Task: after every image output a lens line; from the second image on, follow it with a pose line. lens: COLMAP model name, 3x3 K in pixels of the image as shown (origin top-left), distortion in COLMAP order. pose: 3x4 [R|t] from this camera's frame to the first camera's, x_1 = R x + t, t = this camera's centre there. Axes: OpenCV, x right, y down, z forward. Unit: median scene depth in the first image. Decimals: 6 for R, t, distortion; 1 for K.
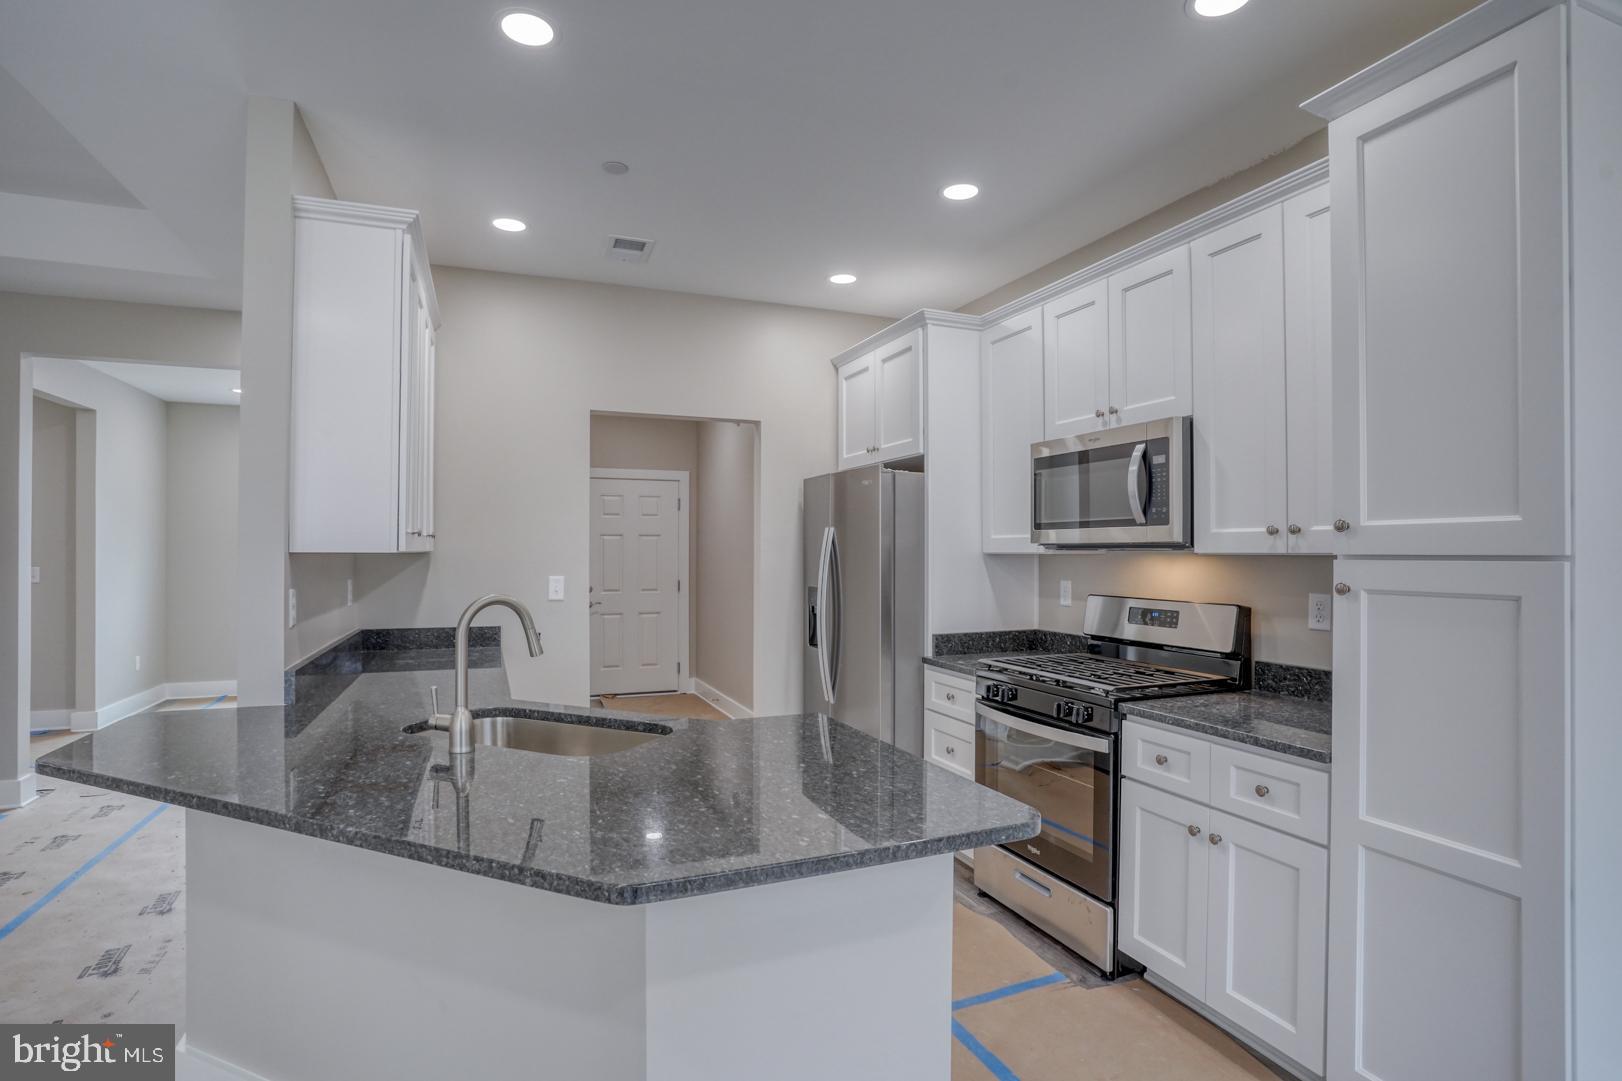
lens RADIAL K [[807.1, 0, 808.5], [0, 807.1, 541.5], [0, 0, 1]] dist [-0.070129, 0.029752]
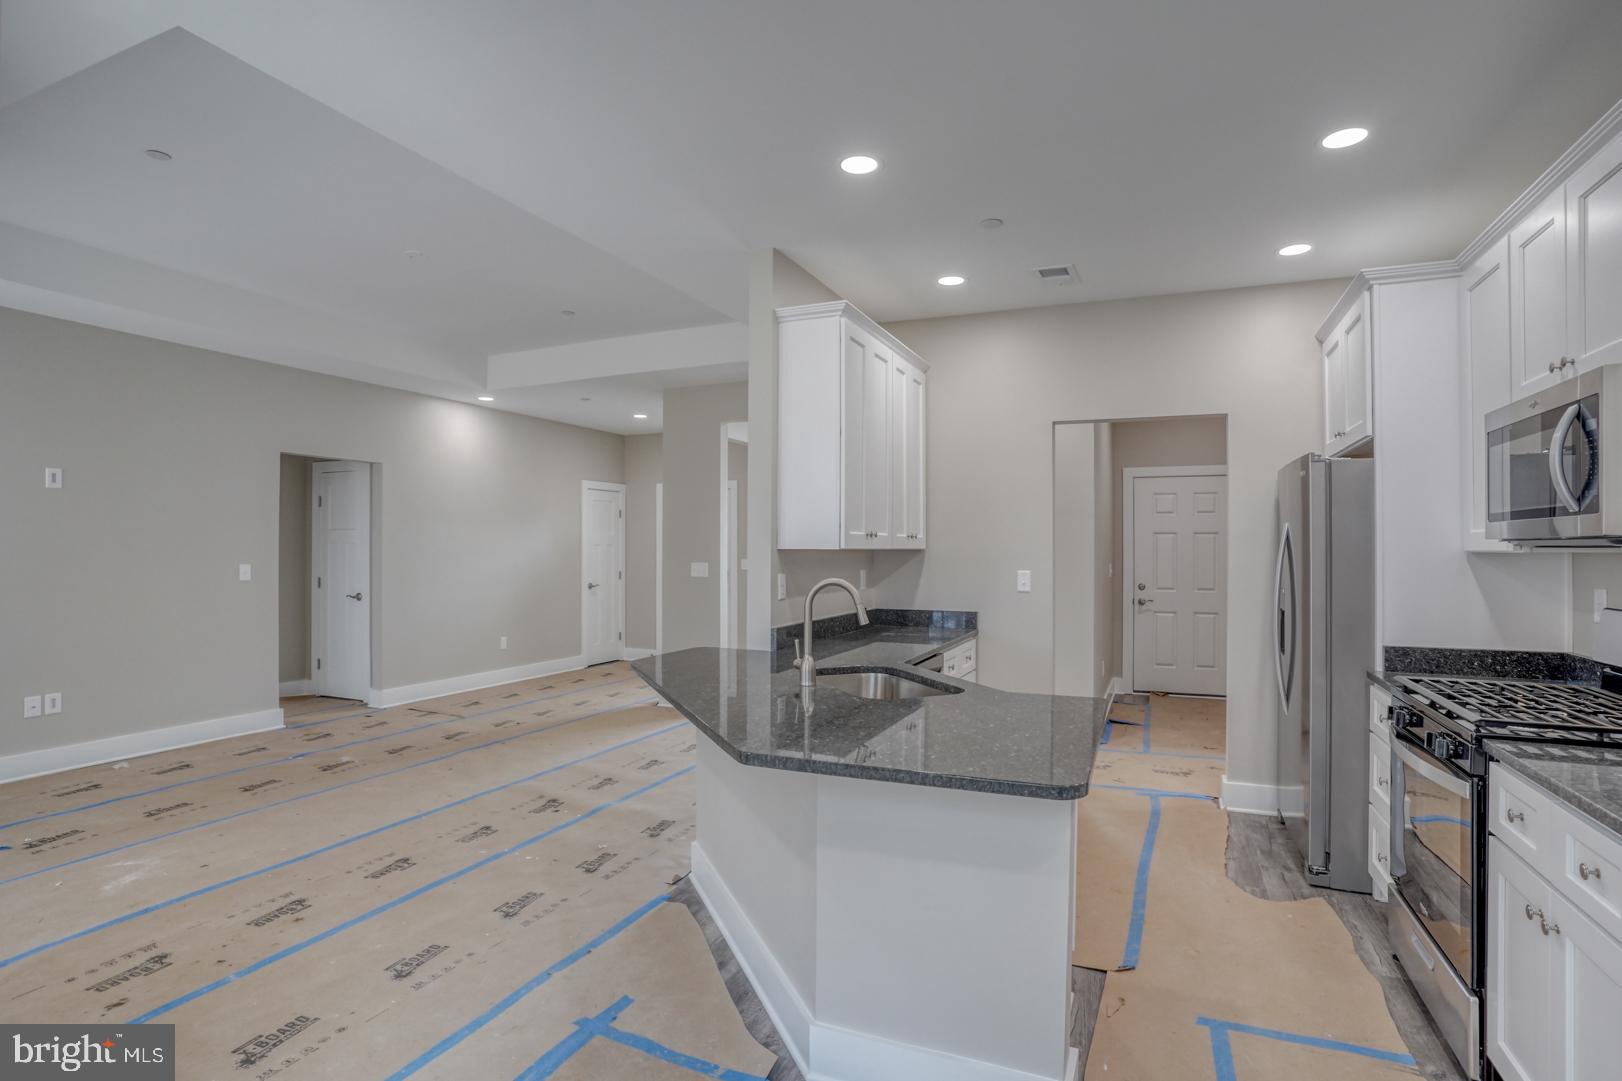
lens RADIAL K [[807.1, 0, 821.5], [0, 807.1, 537.3], [0, 0, 1]] dist [-0.070129, 0.029752]
pose [[0.707274, -0.008751, -0.706886, 0.357999], [0.005864, 0.999962, -0.006512, 0.001505], [0.706915, 0.000461, 0.707298, -0.013281]]
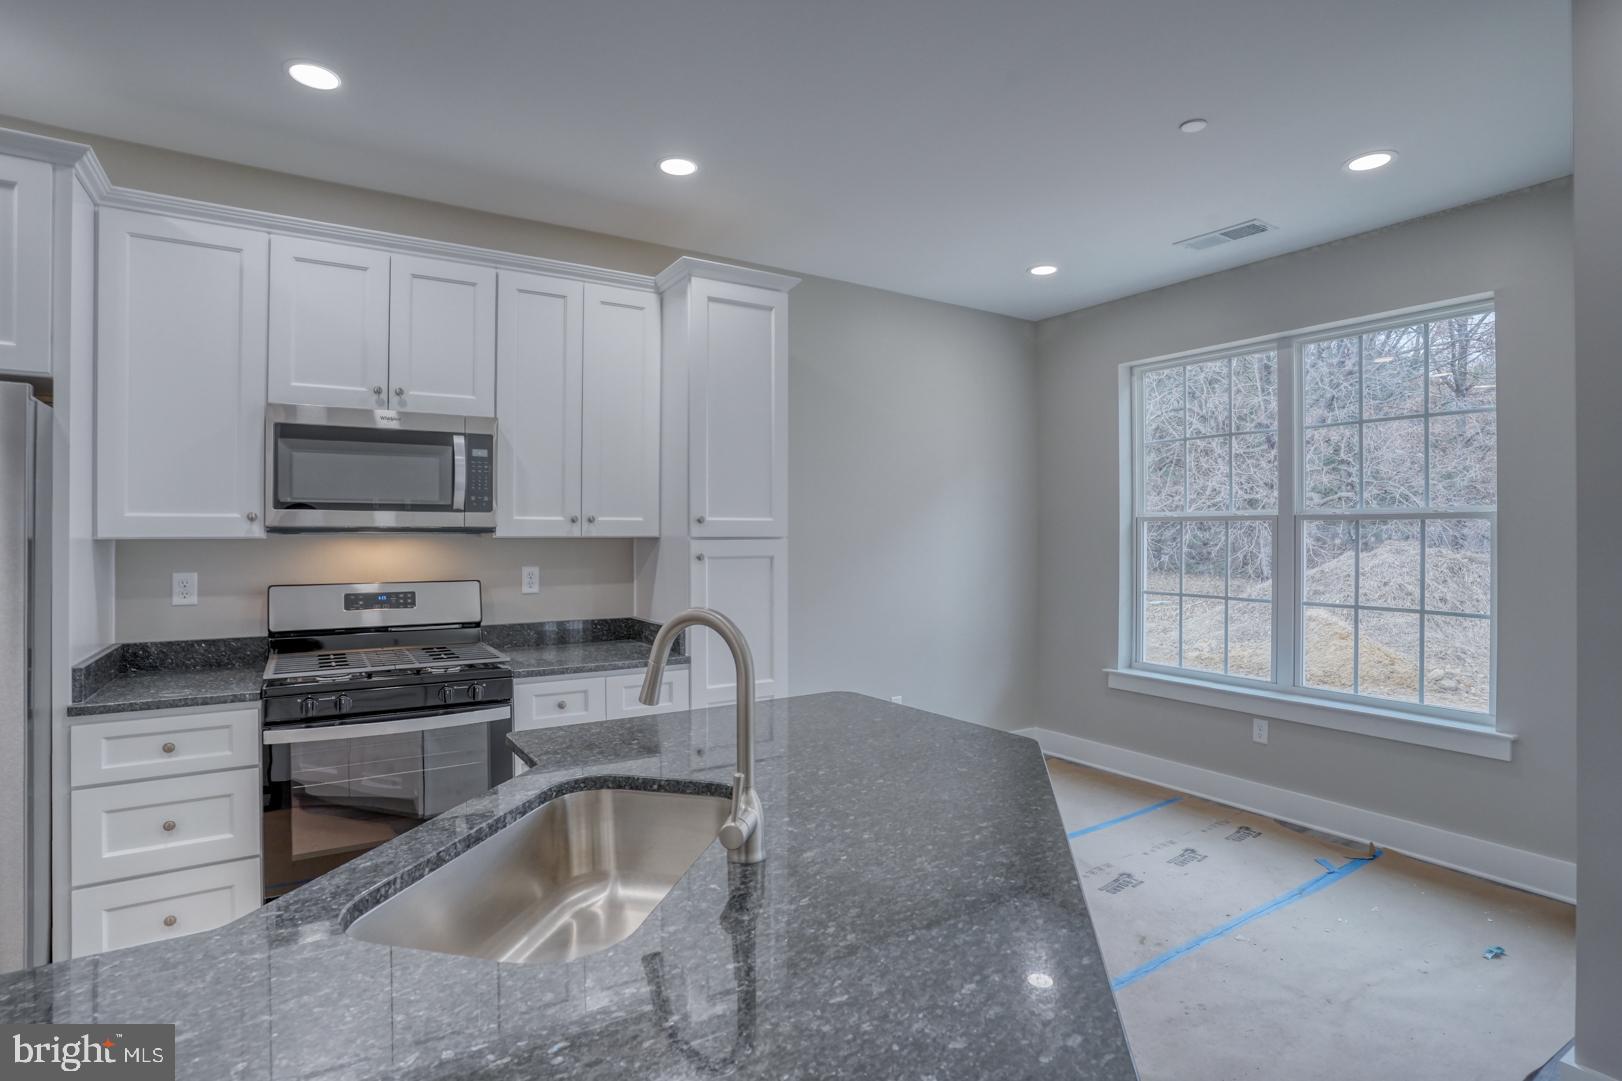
lens RADIAL K [[807.1, 0, 819.4], [0, 807.1, 534.4], [0, 0, 1]] dist [-0.070129, 0.029752]
pose [[-0.205746, -0.003103, 0.978601, -0.610508], [-0.012231, 0.999925, 0.000599, 0.003814], [-0.978529, -0.011846, -0.205768, 0.618858]]
